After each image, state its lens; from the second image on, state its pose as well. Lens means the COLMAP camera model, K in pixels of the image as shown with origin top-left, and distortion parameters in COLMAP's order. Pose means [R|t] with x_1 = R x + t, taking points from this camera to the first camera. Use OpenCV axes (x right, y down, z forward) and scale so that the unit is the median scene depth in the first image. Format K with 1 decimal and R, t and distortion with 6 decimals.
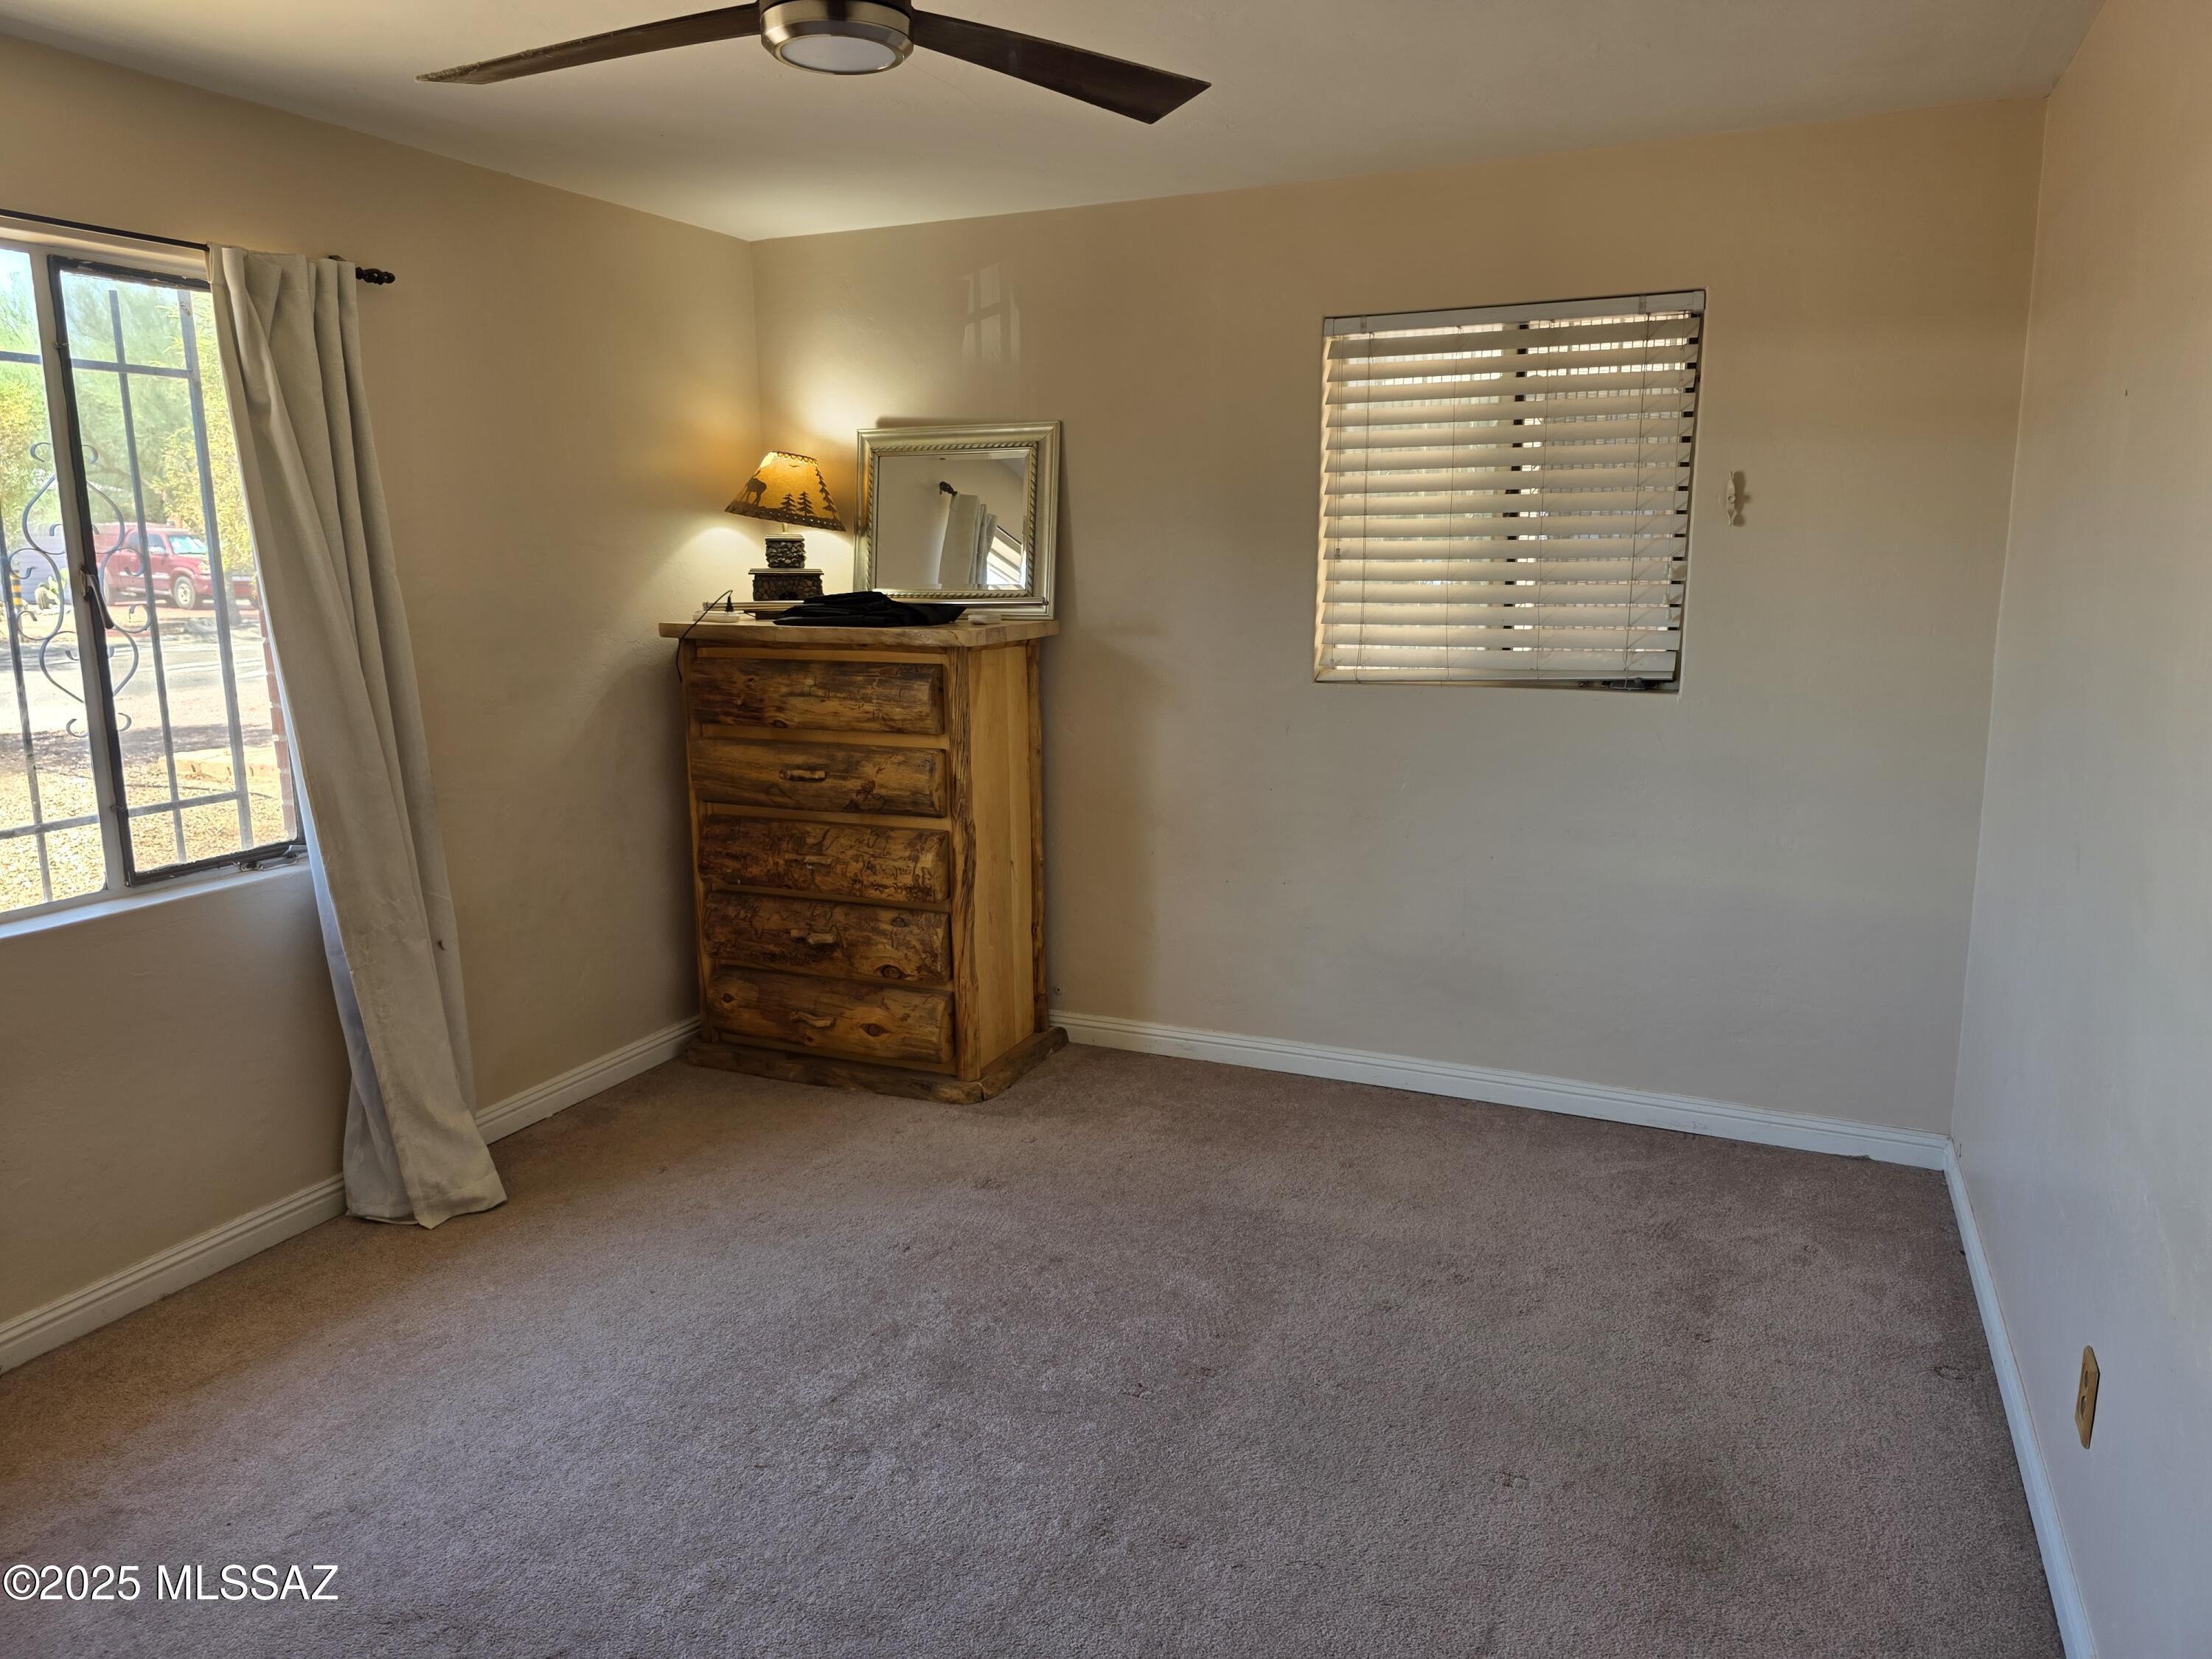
lens RADIAL K [[1488.5, 0, 1101.5], [0, 1488.5, 801.0], [0, 0, 1]] dist [0.043342, -0.035799]
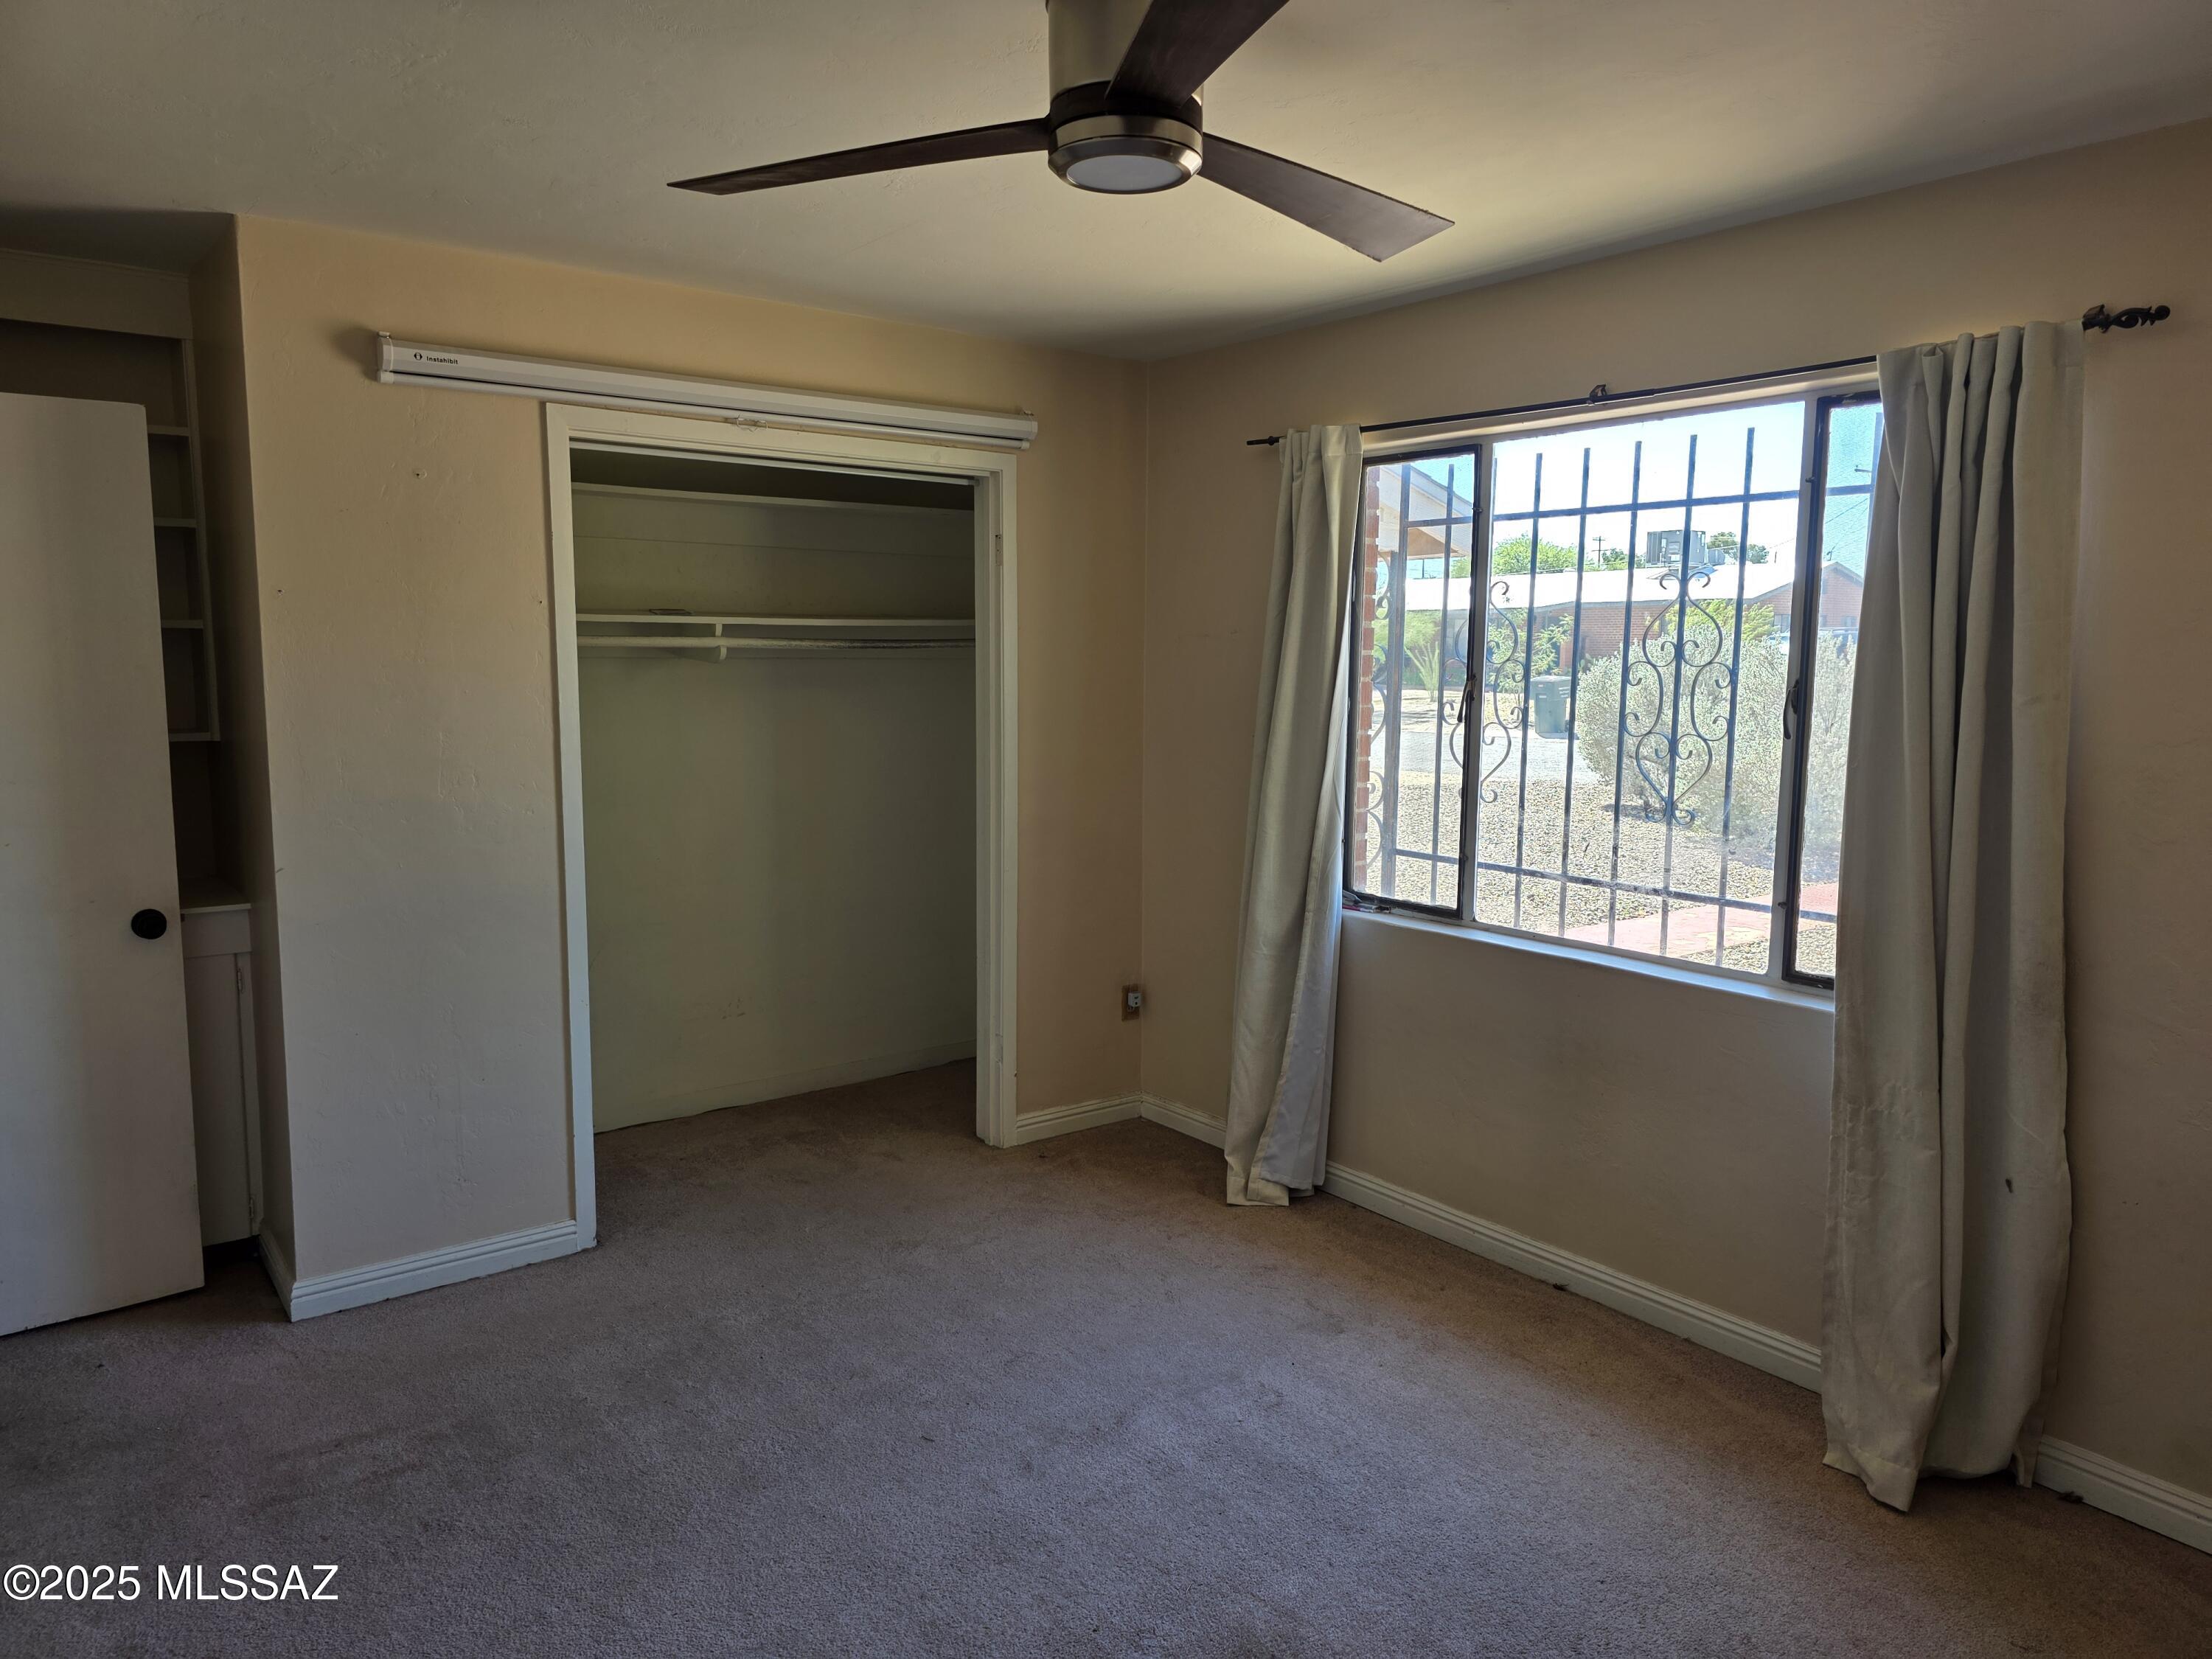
lens RADIAL K [[1488.5, 0, 1108.4], [0, 1488.5, 824.0], [0, 0, 1]] dist [0.043342, -0.035799]
pose [[-0.470547, 0.110314, -0.875452, 0.403510], [-0.157568, 0.965702, 0.206377, -0.157764], [0.868192, 0.235053, -0.437026, 0.837638]]
